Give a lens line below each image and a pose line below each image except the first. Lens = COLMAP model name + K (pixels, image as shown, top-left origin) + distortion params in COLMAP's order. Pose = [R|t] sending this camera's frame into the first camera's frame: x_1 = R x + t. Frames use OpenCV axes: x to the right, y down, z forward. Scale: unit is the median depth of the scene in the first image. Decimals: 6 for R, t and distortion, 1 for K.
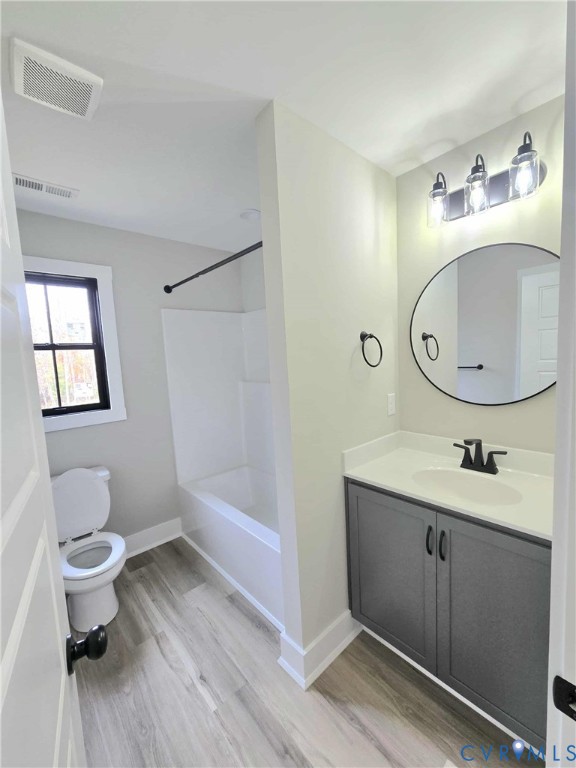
lens RADIAL K [[316.9, 0, 288.0], [0, 316.9, 384.0], [0, 0, 1]] dist [0.001501, 0.000317]
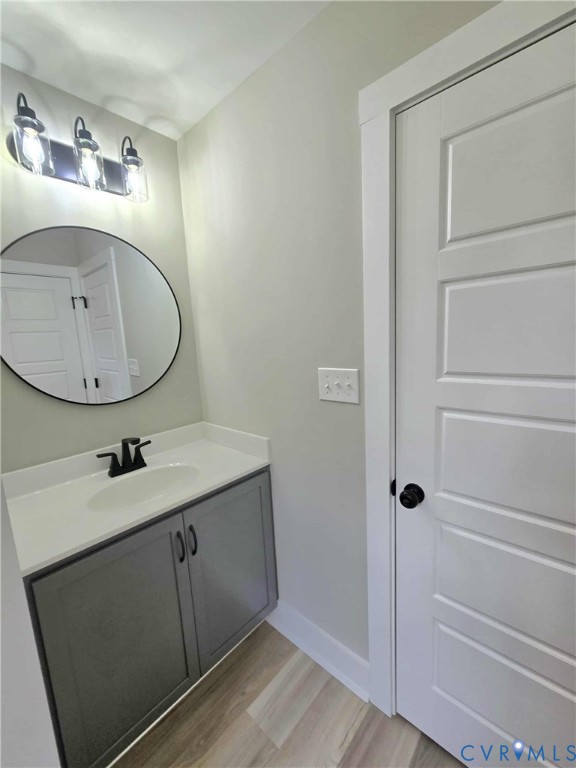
lens RADIAL K [[316.9, 0, 288.0], [0, 316.9, 384.0], [0, 0, 1]] dist [0.001501, 0.000317]
pose [[-0.105148, -0.096016, 0.989811, -0.410951], [0.145429, 0.983143, 0.110818, -0.019662], [-0.983765, 0.155599, -0.089412, 0.663959]]
